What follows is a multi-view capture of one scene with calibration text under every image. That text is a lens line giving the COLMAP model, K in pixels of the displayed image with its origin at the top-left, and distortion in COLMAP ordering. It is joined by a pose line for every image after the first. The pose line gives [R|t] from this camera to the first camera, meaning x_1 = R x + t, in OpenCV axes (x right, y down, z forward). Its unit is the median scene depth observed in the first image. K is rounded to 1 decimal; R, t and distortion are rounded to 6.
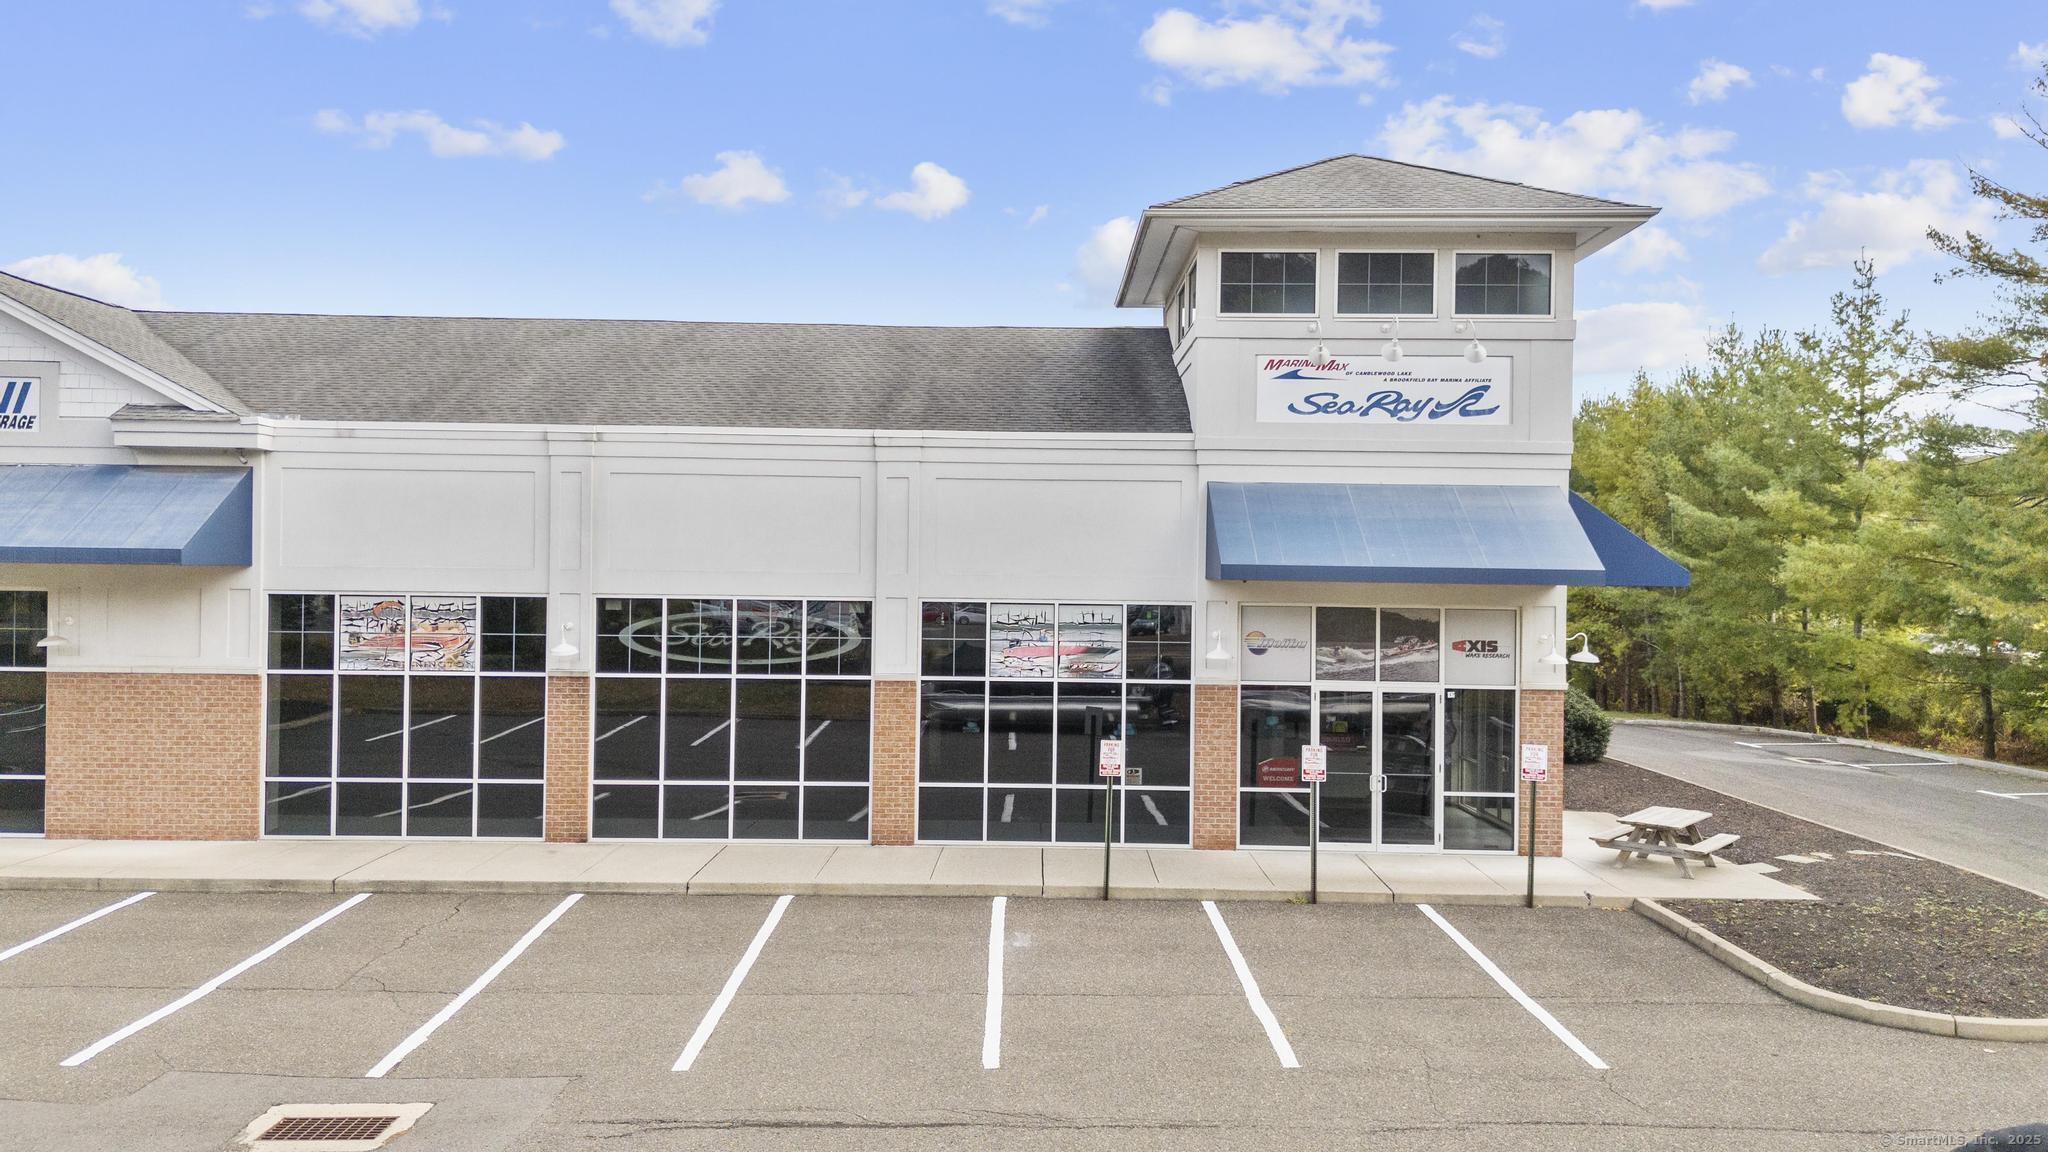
lens RADIAL K [[1494.1, 0, 1024.0], [0, 1494.1, 576.0], [0, 0, 1]] dist [0.103212, -0.131263]
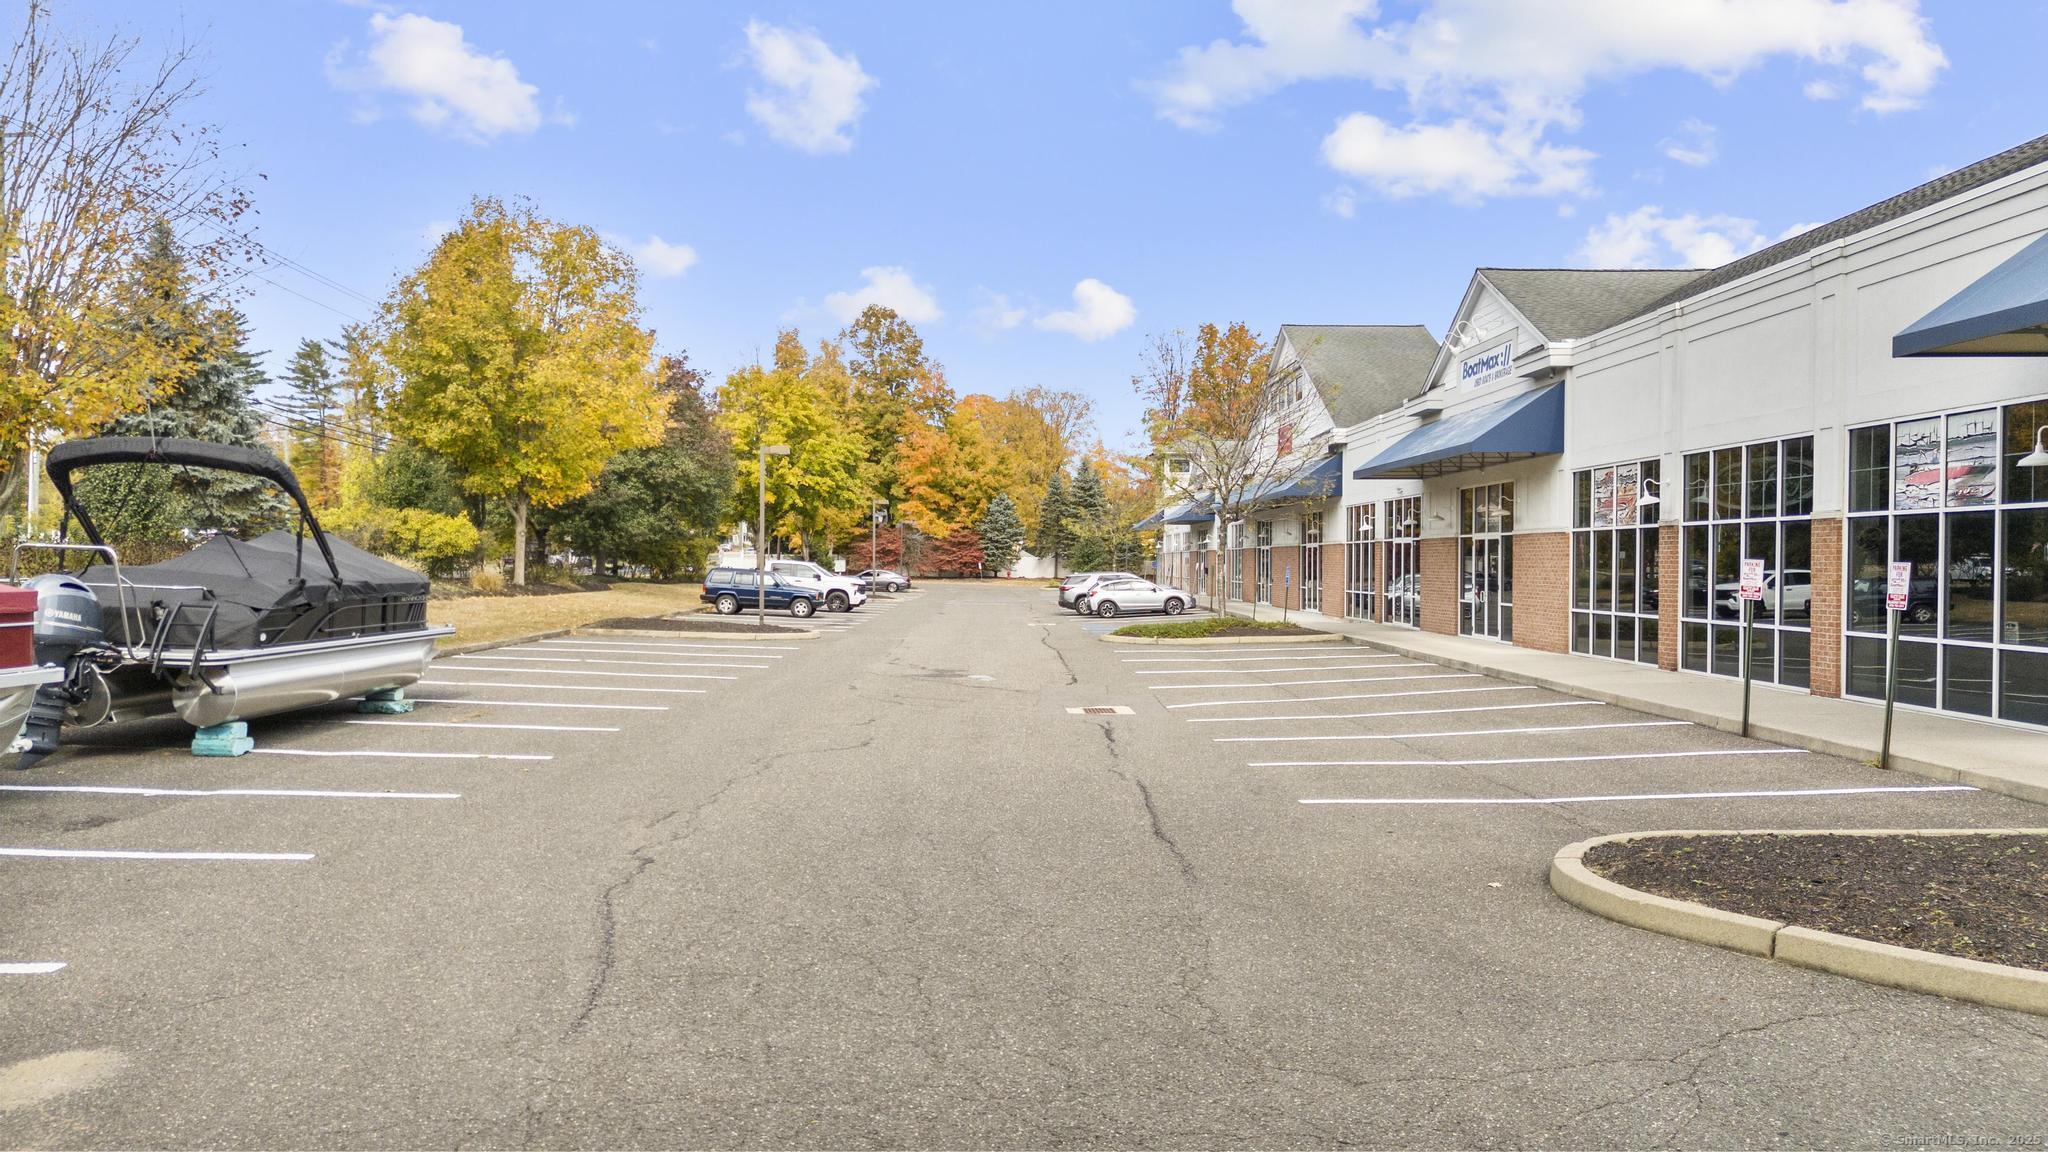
lens RADIAL K [[1494.1, 0, 1024.0], [0, 1494.1, 576.0], [0, 0, 1]] dist [0.103212, -0.131263]
pose [[0.026173, -0.002960, -0.999653, 0.835215], [-0.001112, 0.999995, -0.002990, 0.108588], [0.999657, 0.001190, 0.026170, 0.481924]]
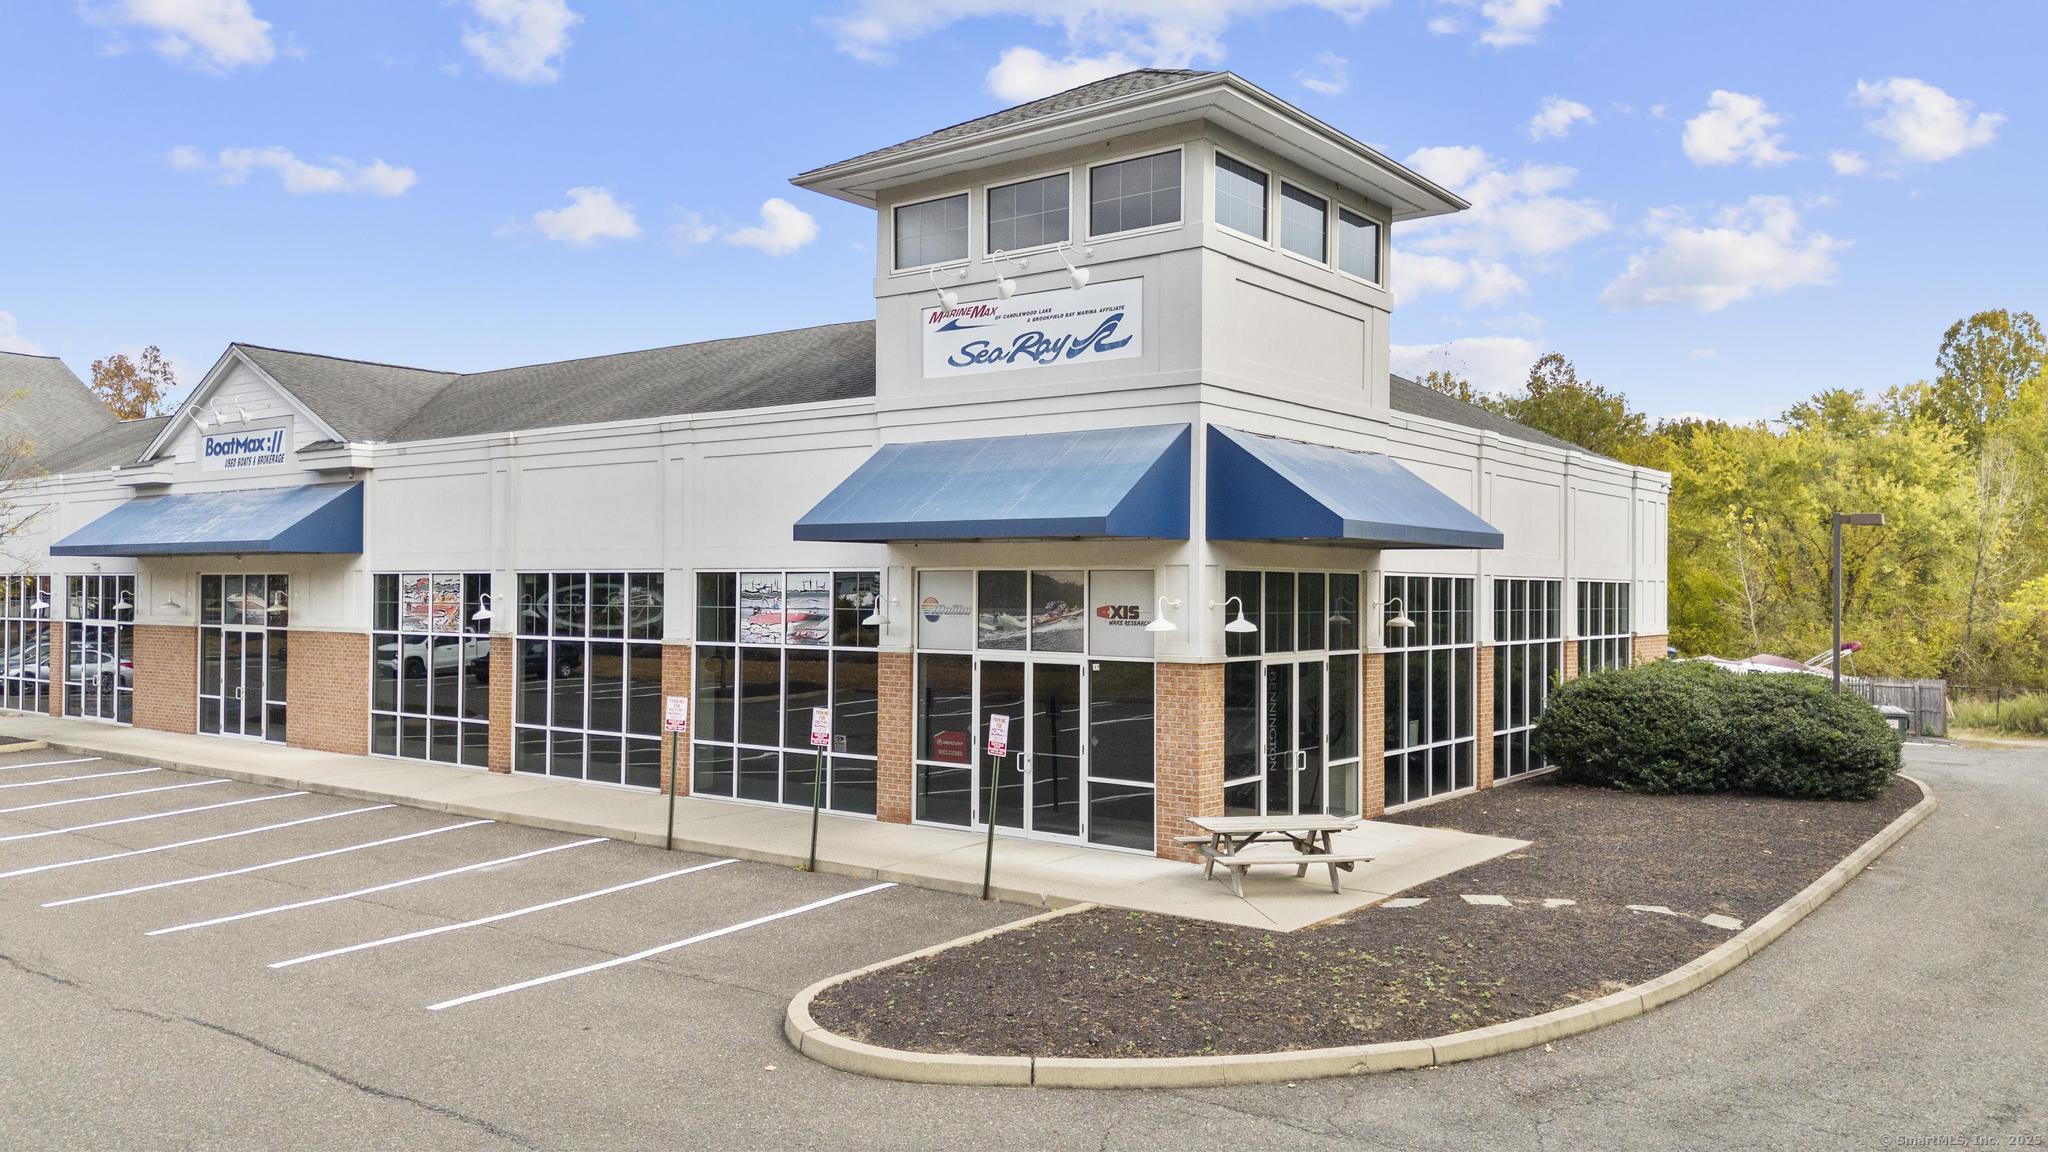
lens RADIAL K [[1494.1, 0, 1024.0], [0, 1494.1, 576.0], [0, 0, 1]] dist [0.103212, -0.131263]
pose [[0.800349, -0.014970, -0.599348, 0.776473], [0.005923, 0.999837, -0.017064, 0.039885], [0.599506, 0.010108, 0.800307, 0.271869]]
